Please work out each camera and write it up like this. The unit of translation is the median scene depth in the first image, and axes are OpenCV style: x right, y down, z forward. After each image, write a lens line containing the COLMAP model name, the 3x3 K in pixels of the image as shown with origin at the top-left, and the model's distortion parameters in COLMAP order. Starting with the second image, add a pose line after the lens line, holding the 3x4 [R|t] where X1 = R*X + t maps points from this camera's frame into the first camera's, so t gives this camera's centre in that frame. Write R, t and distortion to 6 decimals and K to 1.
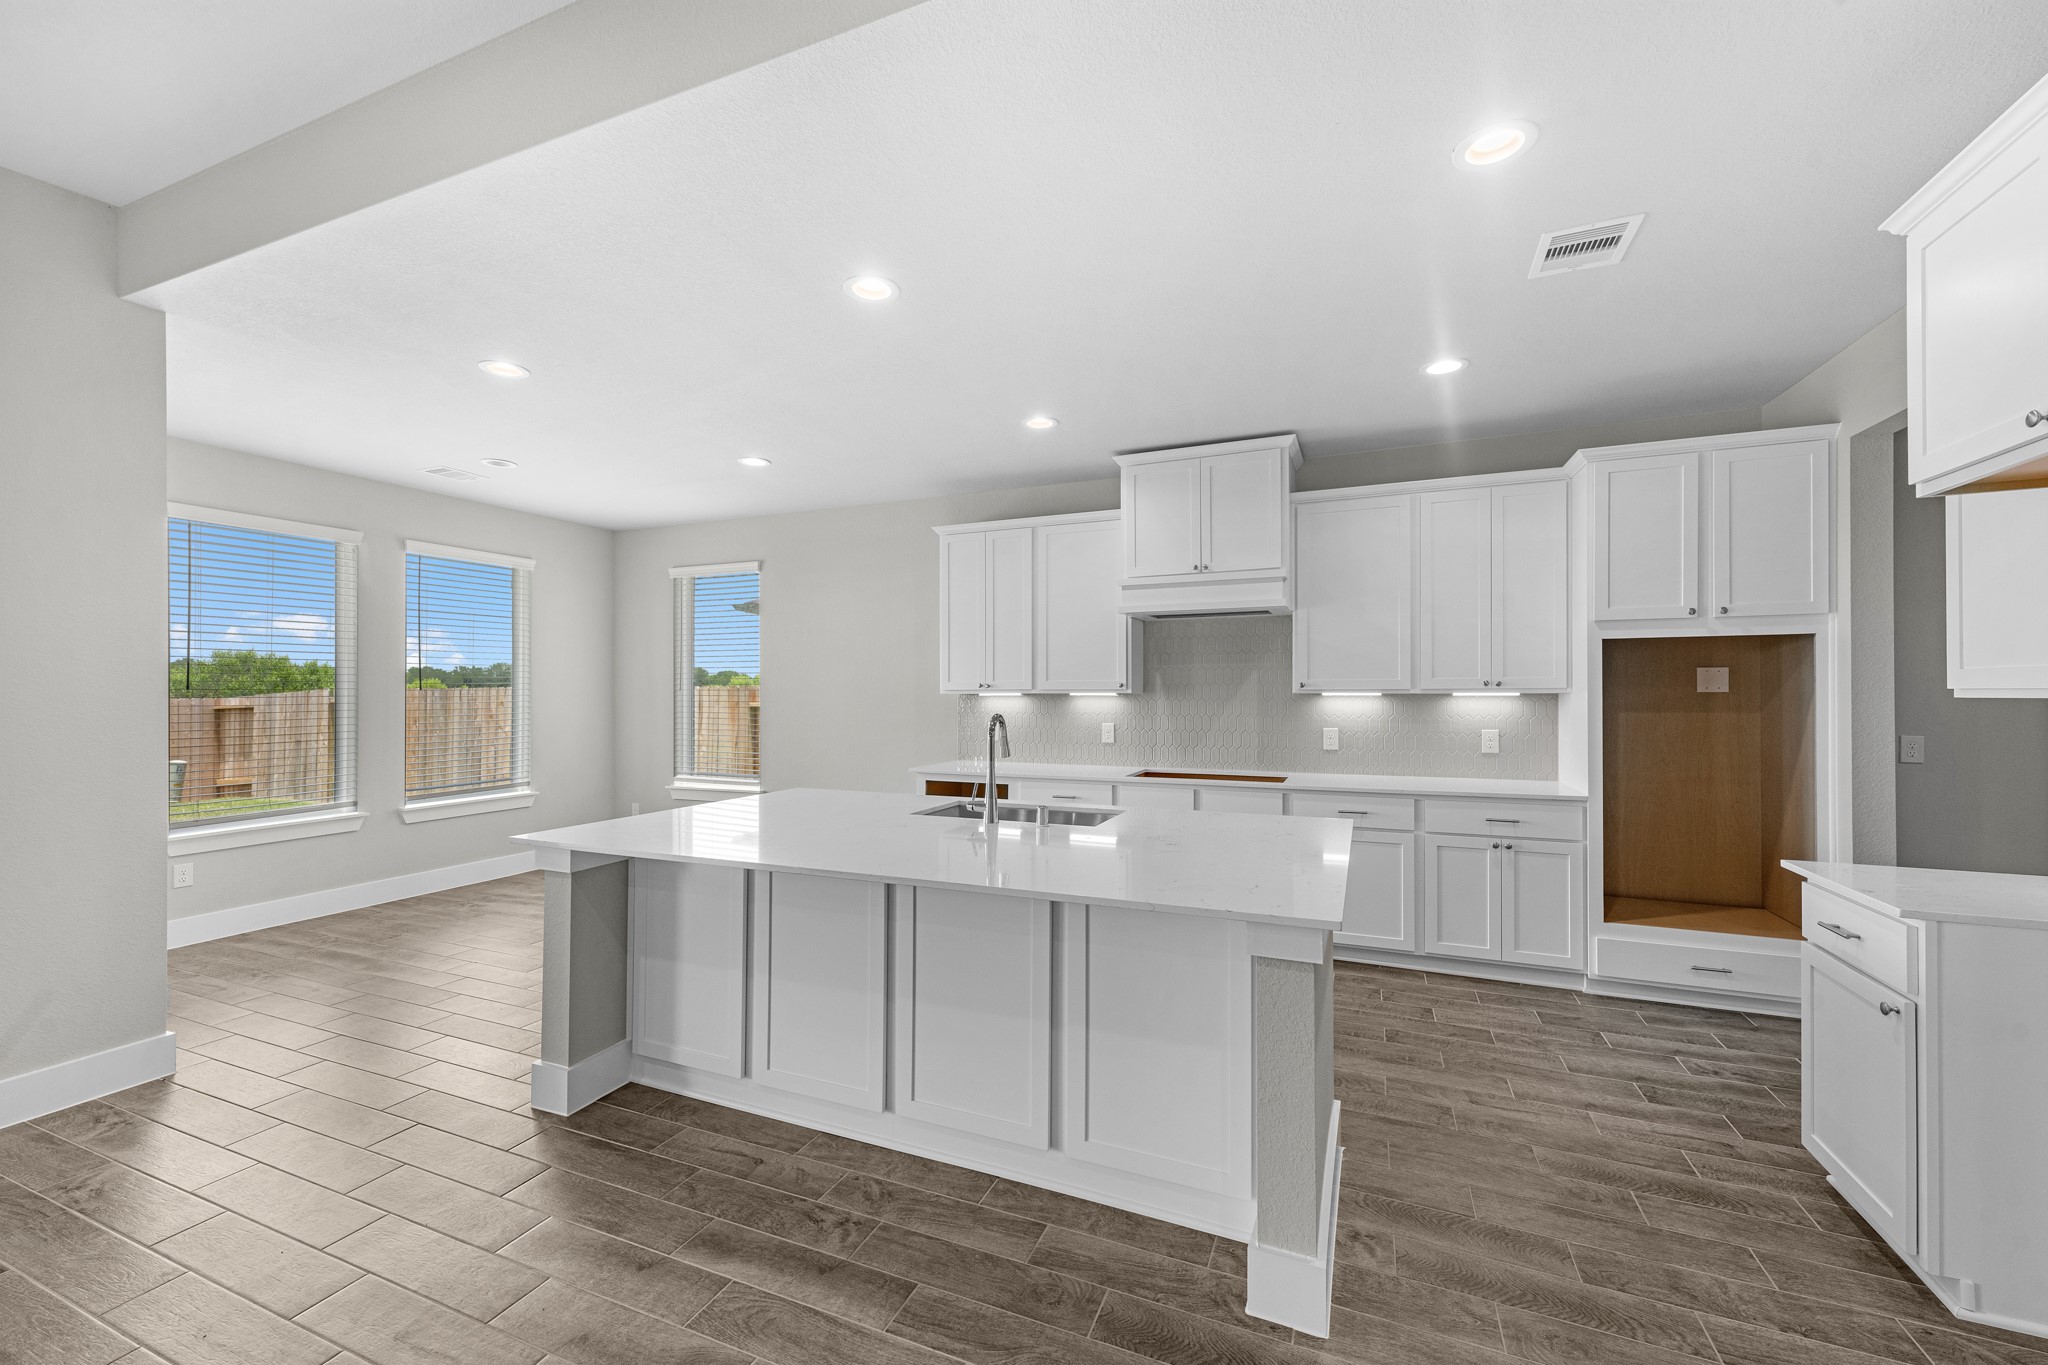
lens RADIAL K [[827.5, 0, 1008.1], [0, 827.5, 673.4], [0, 0, 1]] dist [0.007275, 0.000066]
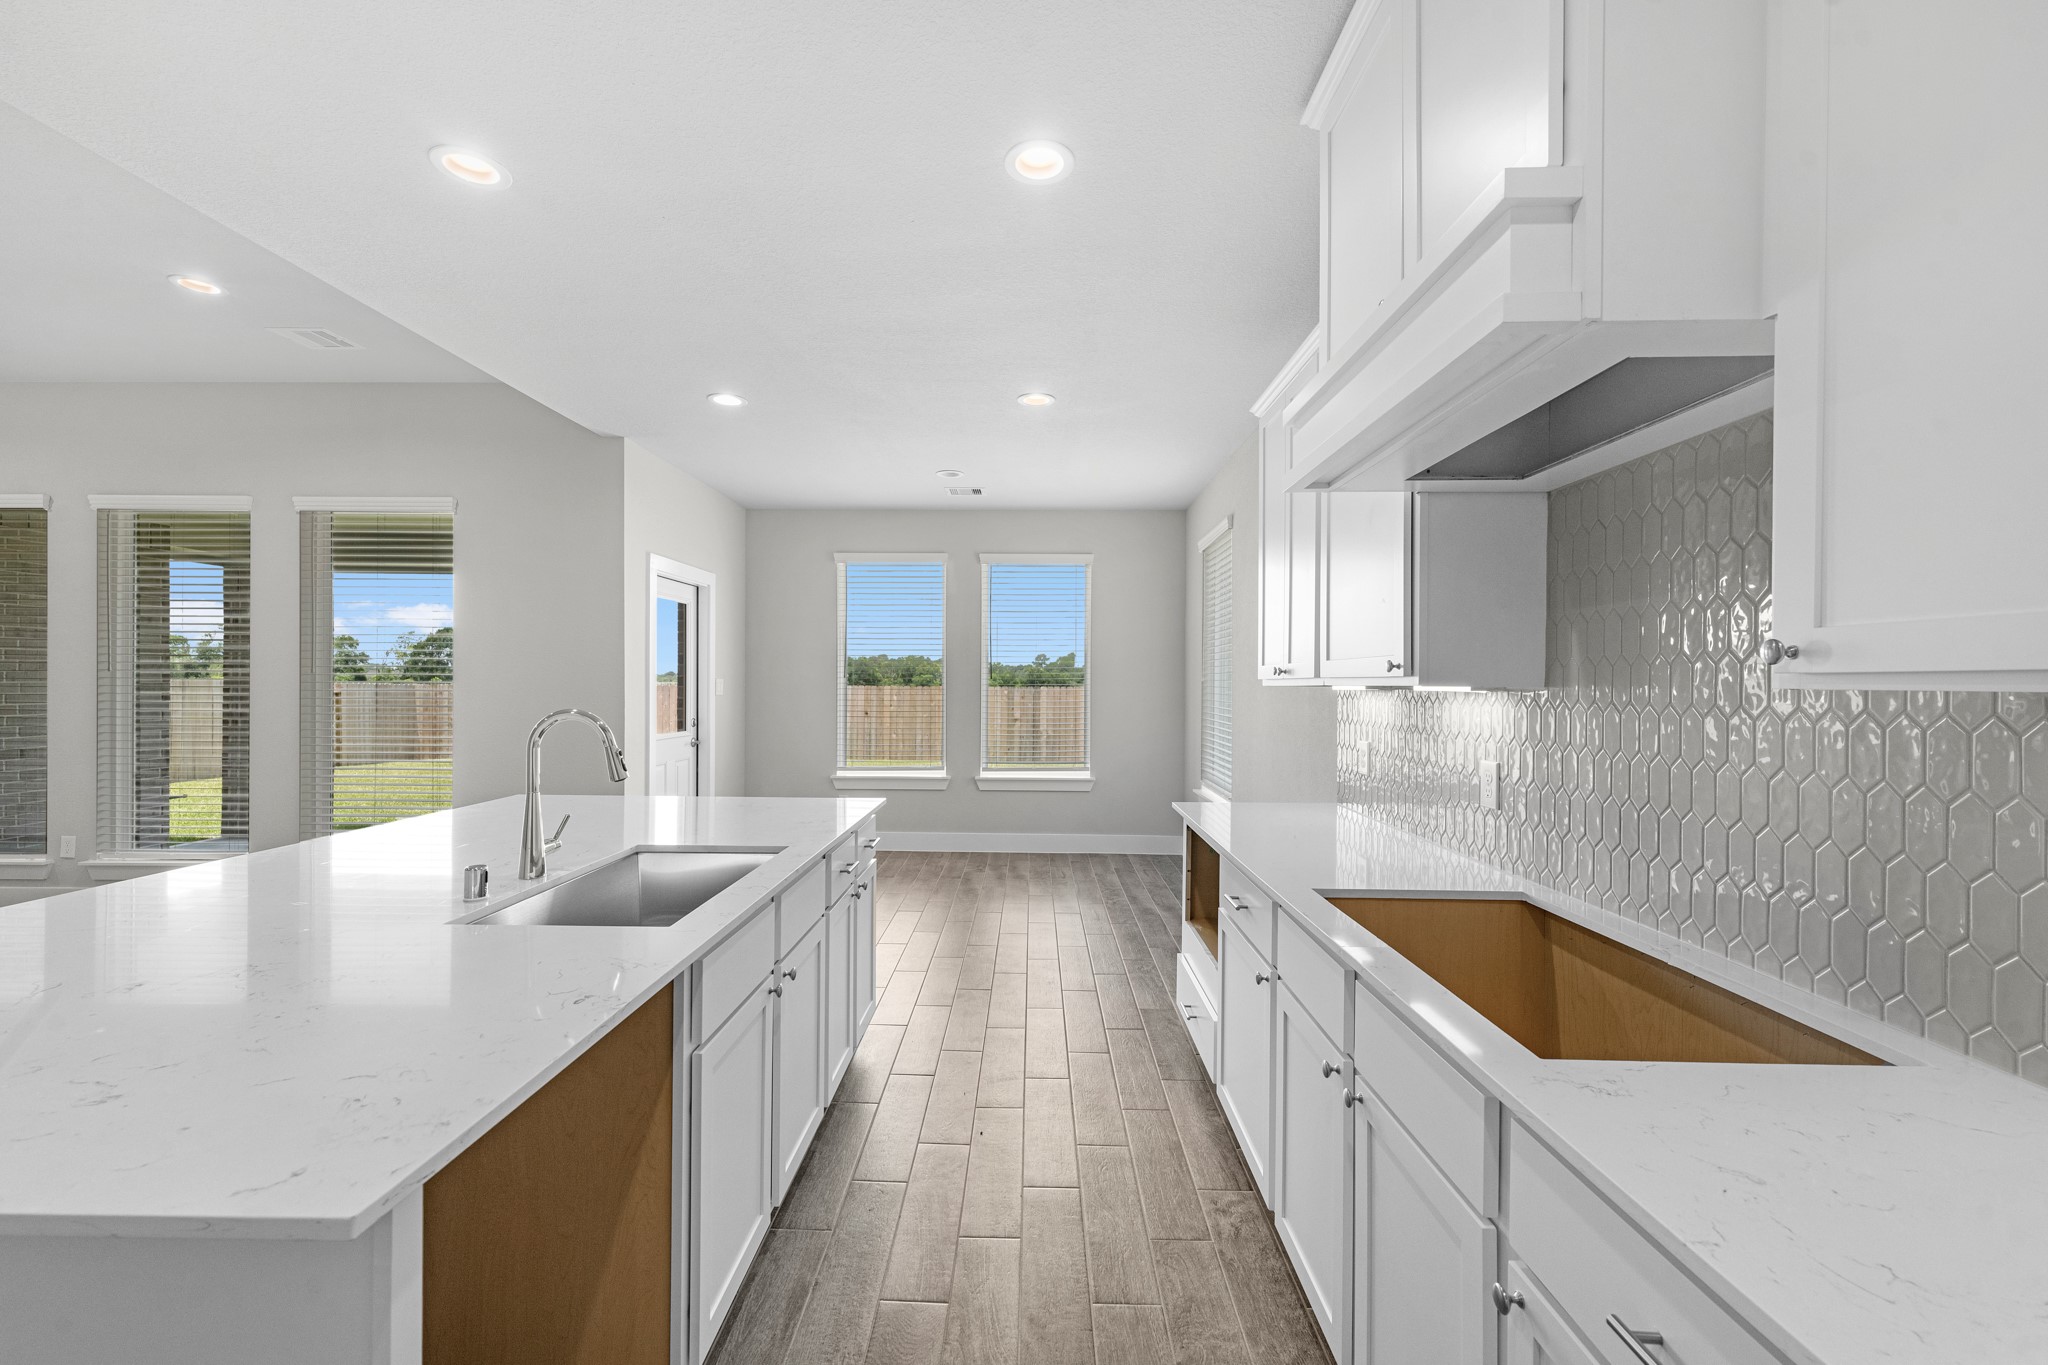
lens RADIAL K [[827.5, 0, 1039.1], [0, 827.5, 685.5], [0, 0, 1]] dist [0.007275, 0.000066]
pose [[0.397838, 0.006142, -0.917435, 0.616446], [0.013043, 0.999839, 0.012350, 0.022676], [0.917363, -0.016879, 0.397693, 0.898468]]
